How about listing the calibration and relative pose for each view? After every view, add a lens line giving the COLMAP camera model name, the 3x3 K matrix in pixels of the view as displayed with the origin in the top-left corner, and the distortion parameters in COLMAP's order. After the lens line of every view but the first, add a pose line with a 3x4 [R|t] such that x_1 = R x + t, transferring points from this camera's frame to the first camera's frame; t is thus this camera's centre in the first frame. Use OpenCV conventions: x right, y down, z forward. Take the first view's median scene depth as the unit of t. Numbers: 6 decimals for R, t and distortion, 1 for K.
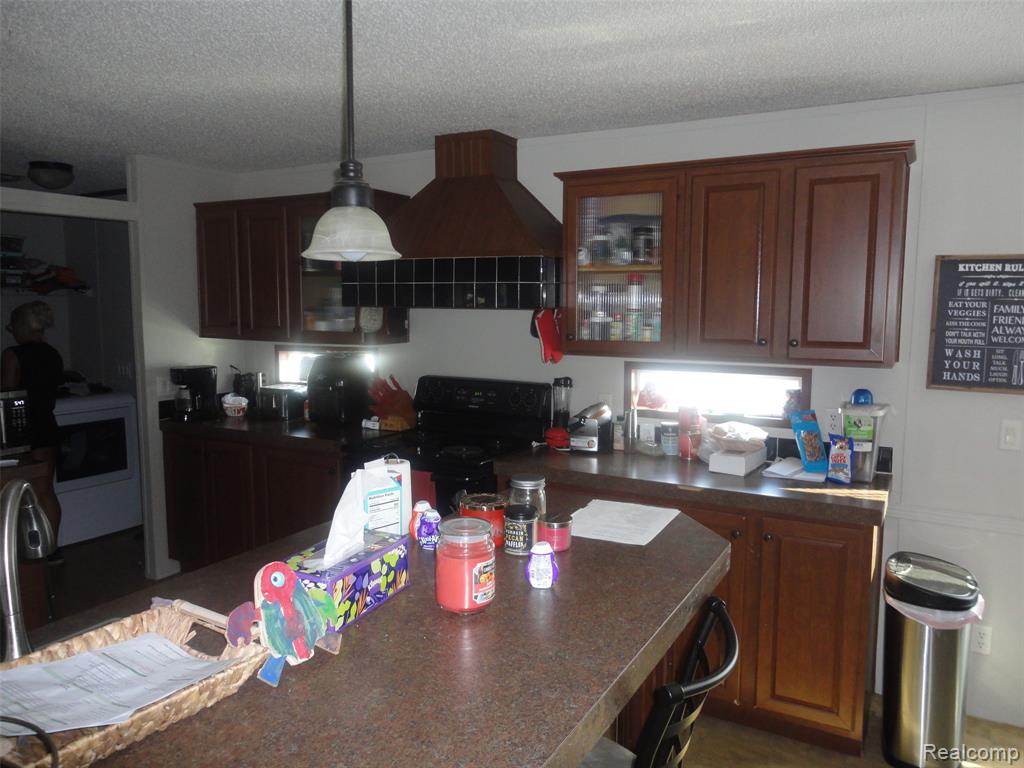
lens RADIAL K [[761.1, 0, 509.1], [0, 761.1, 380.1], [0, 0, 1]] dist [0.006152, -0.000620]
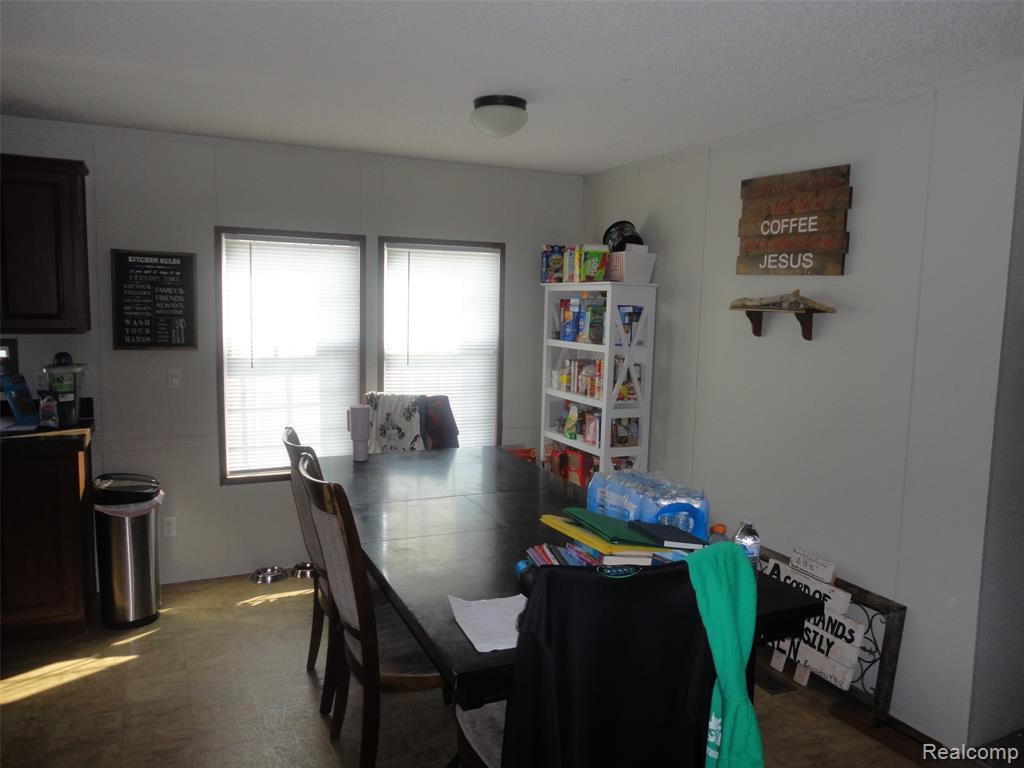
lens RADIAL K [[761.1, 0, 508.1], [0, 761.1, 382.3], [0, 0, 1]] dist [0.006152, -0.000620]
pose [[0.587593, -0.078125, 0.805376, -0.122594], [0.066498, 0.996624, 0.048160, 0.050427], [-0.806419, 0.025257, 0.590805, -0.339255]]
